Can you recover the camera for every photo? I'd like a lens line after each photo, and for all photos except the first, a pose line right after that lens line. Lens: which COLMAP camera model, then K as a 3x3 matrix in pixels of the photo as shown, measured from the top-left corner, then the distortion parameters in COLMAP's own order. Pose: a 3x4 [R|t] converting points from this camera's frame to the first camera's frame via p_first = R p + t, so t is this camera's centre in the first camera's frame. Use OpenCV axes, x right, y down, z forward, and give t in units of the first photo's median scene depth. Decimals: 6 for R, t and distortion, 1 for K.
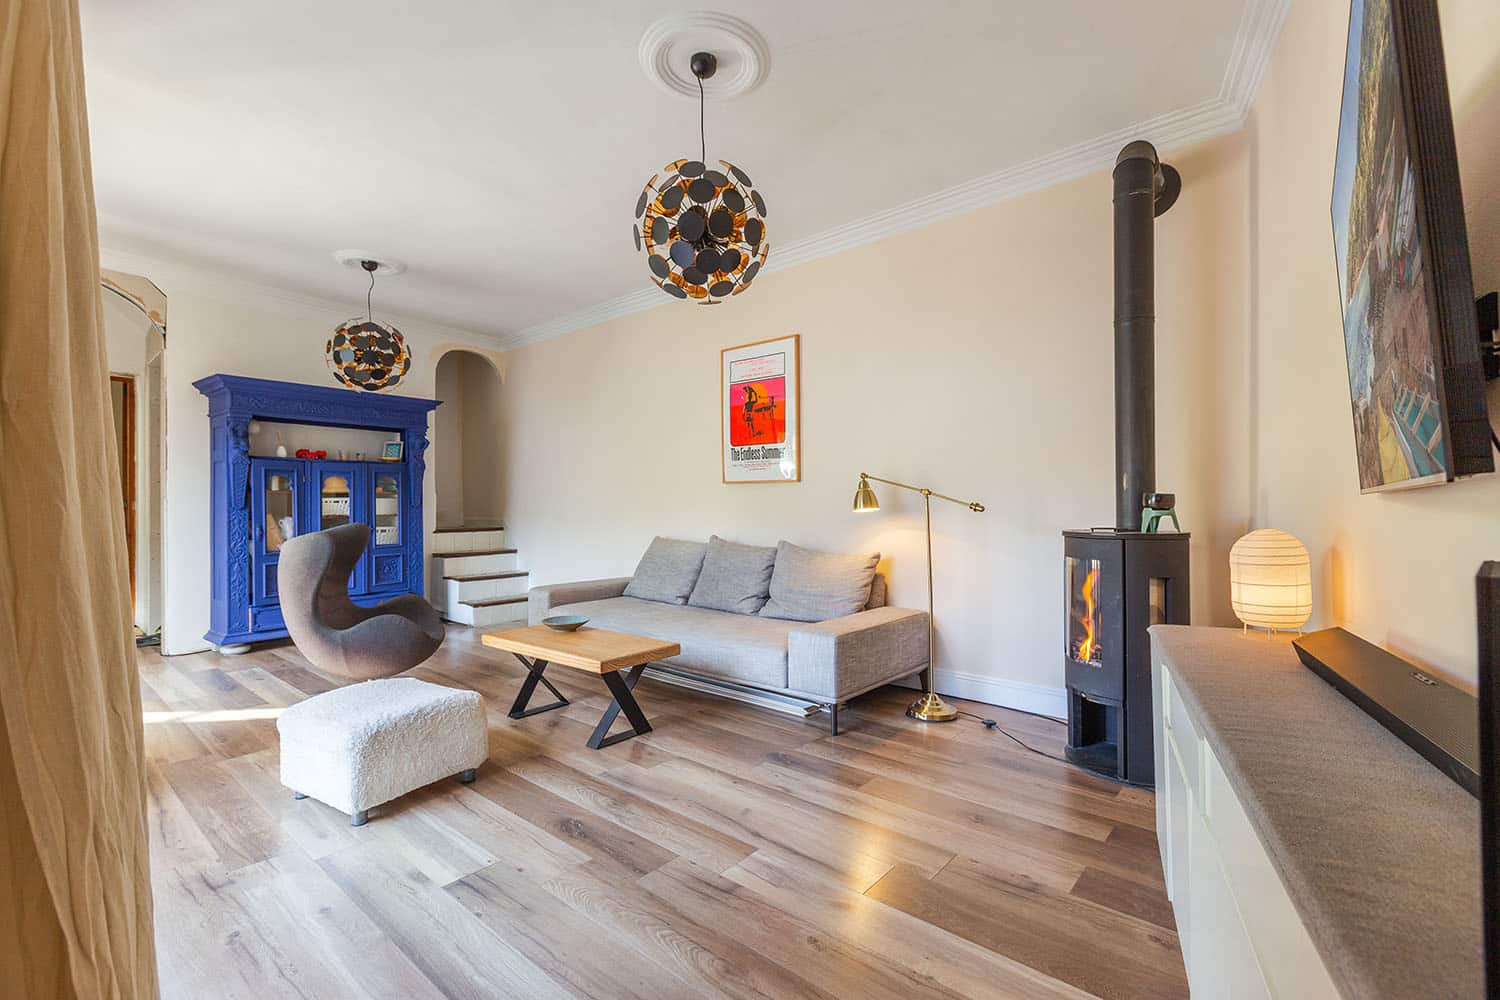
lens RADIAL K [[671.0, 0, 750.0], [0, 671.0, 500.0], [0, 0, 1]] dist [-0.001354, -0.000155]
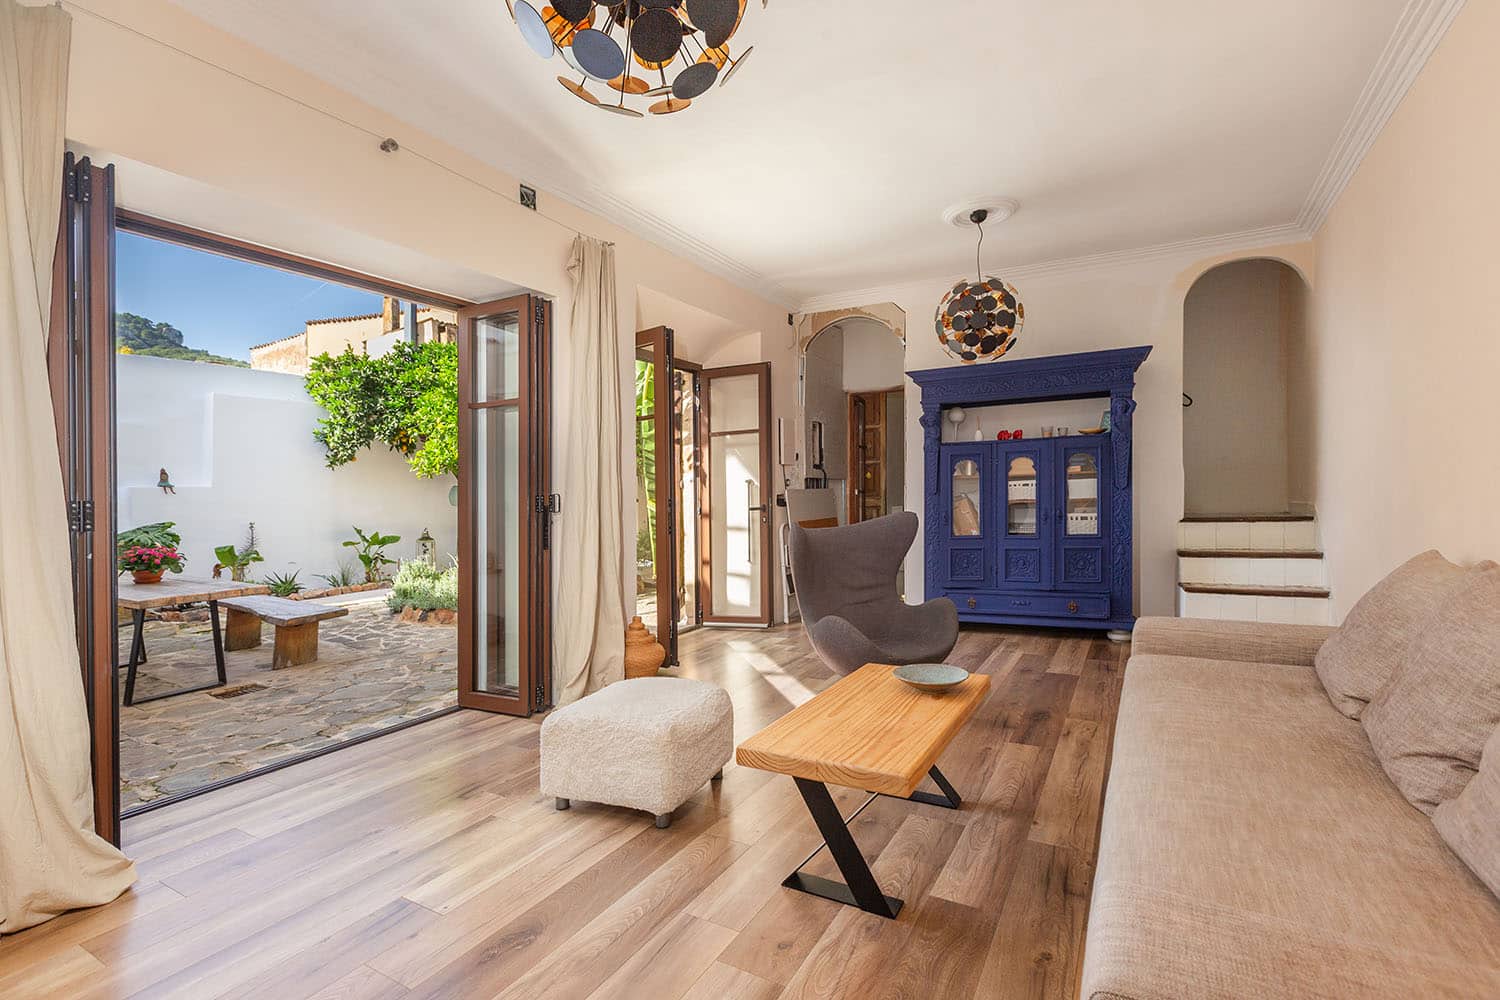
lens RADIAL K [[671.0, 0, 750.0], [0, 671.0, 500.0], [0, 0, 1]] dist [-0.001354, -0.000155]
pose [[0.170987, 0.001439, -0.985272, 0.230742], [0.035812, 0.999329, 0.007675, 0.002734], [0.984622, -0.036597, 0.170821, 0.524603]]
